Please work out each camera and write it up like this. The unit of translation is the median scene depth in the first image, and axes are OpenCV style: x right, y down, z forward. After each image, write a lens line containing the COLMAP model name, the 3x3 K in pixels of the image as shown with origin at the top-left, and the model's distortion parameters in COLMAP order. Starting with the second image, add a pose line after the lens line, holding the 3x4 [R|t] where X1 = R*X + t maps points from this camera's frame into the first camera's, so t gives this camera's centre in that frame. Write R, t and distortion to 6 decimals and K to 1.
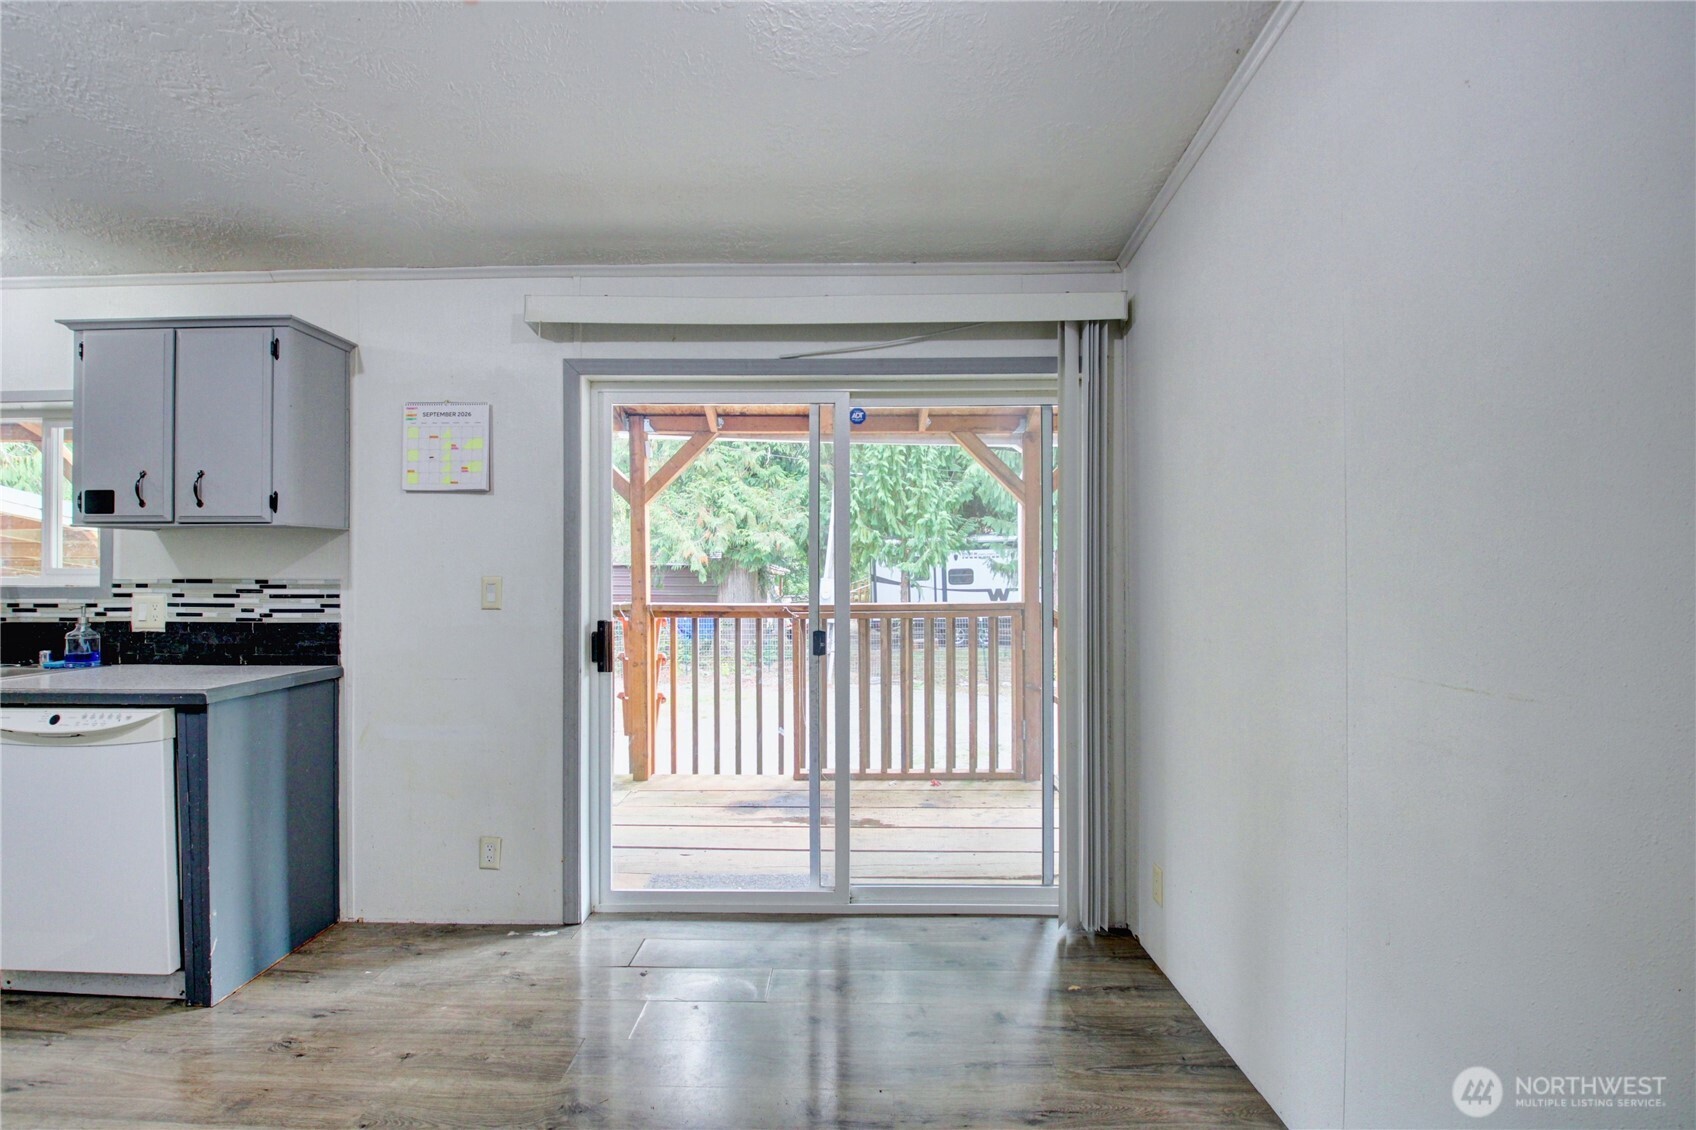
lens RADIAL K [[794.9, 0, 844.7], [0, 794.9, 568.5], [0, 0, 1]] dist [-0.030305, -0.003279]
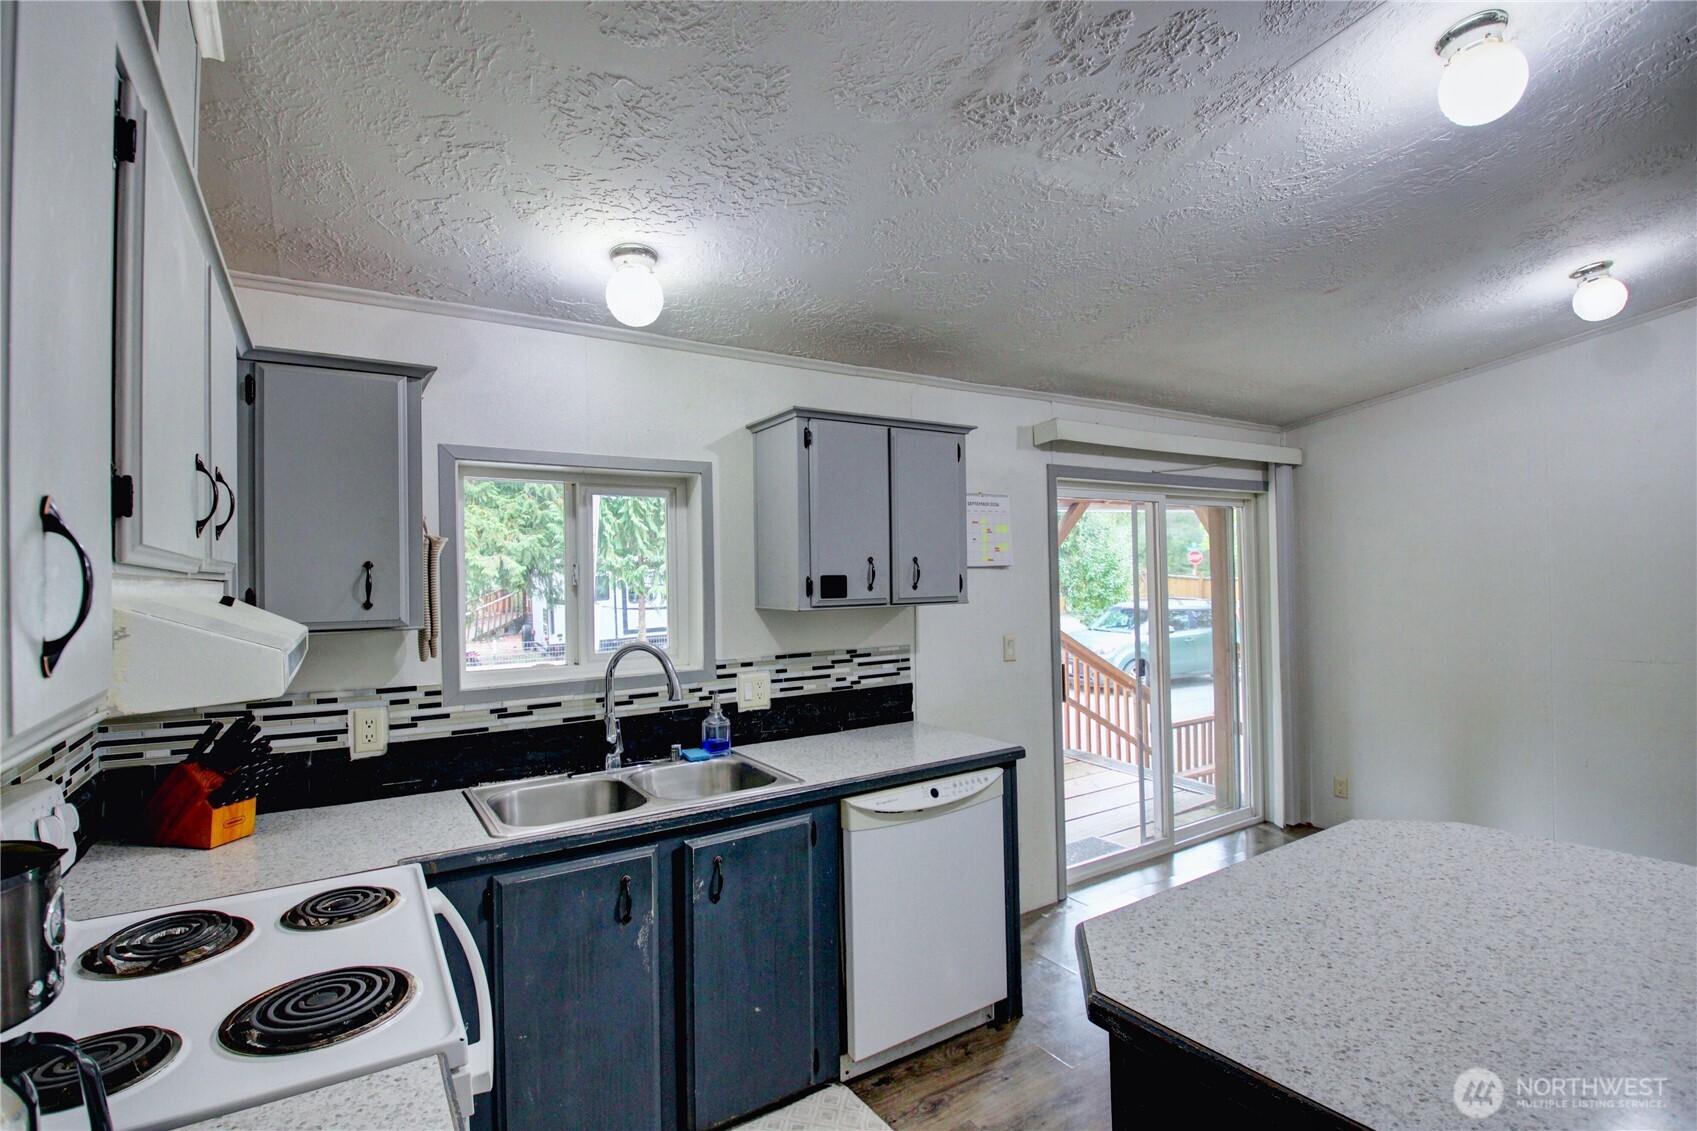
lens RADIAL K [[785.0, 0, 838.9], [0, 785.0, 562.5], [0, 0, 1]] dist [0.003383, -0.018003]
pose [[0.846441, -0.008968, 0.532407, -1.340951], [0.019493, 0.999710, -0.014153, -0.091332], [-0.532126, 0.022358, 0.846370, 0.088023]]
